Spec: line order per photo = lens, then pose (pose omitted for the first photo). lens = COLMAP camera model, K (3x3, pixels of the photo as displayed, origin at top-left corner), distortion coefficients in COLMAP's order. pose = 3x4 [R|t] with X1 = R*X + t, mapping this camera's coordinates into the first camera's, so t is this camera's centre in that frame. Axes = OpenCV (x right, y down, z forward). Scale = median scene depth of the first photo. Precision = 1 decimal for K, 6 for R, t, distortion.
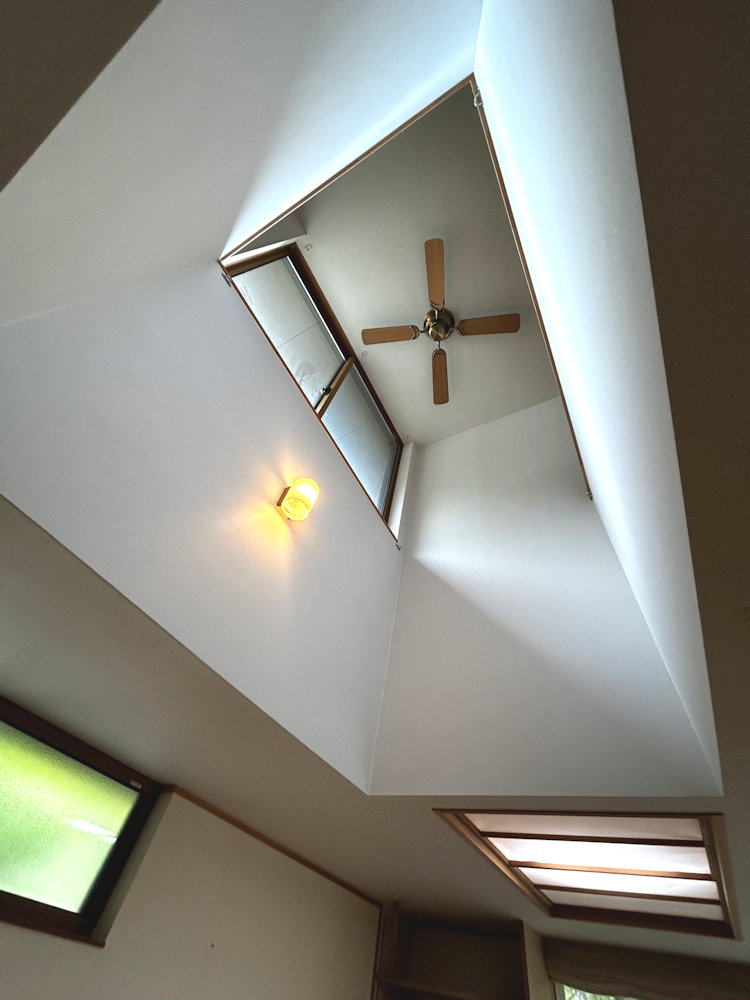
lens RADIAL K [[403.1, 0, 375.0], [0, 403.1, 500.0], [0, 0, 1]] dist [-0.002559, -0.000204]
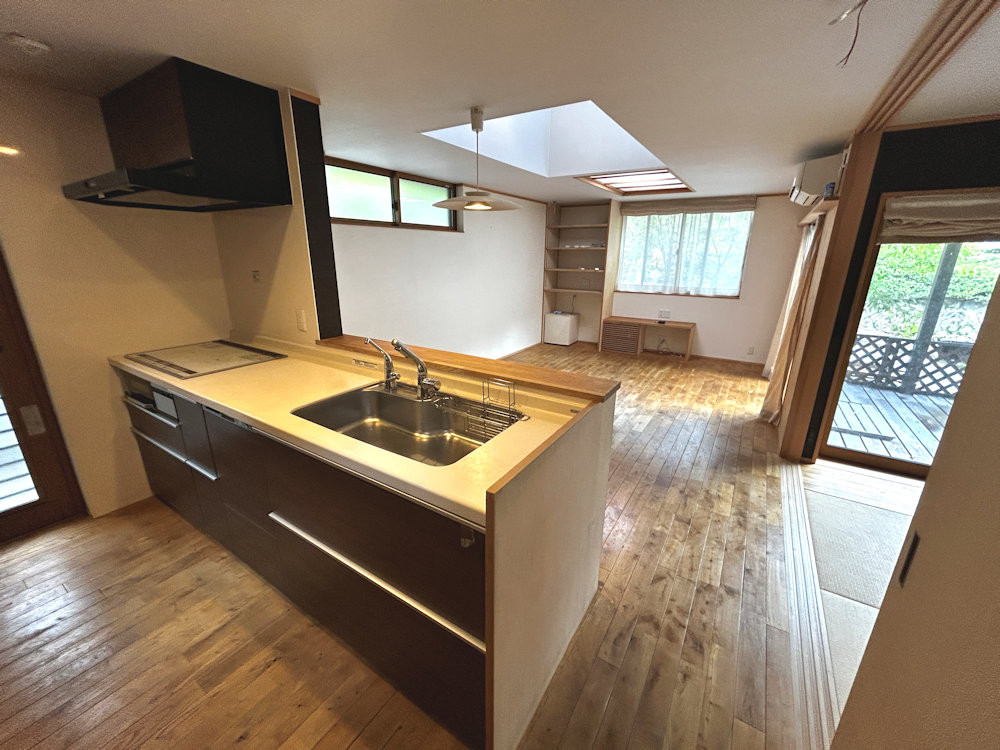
lens RADIAL K [[403.1, 0, 500.0], [0, 403.1, 375.0], [0, 0, 1]] dist [-0.002559, -0.000204]
pose [[0.987076, -0.119928, -0.106289, -0.155137], [0.141921, 0.346182, 0.927371, -0.988683], [-0.074423, -0.930471, 0.358728, -0.850559]]
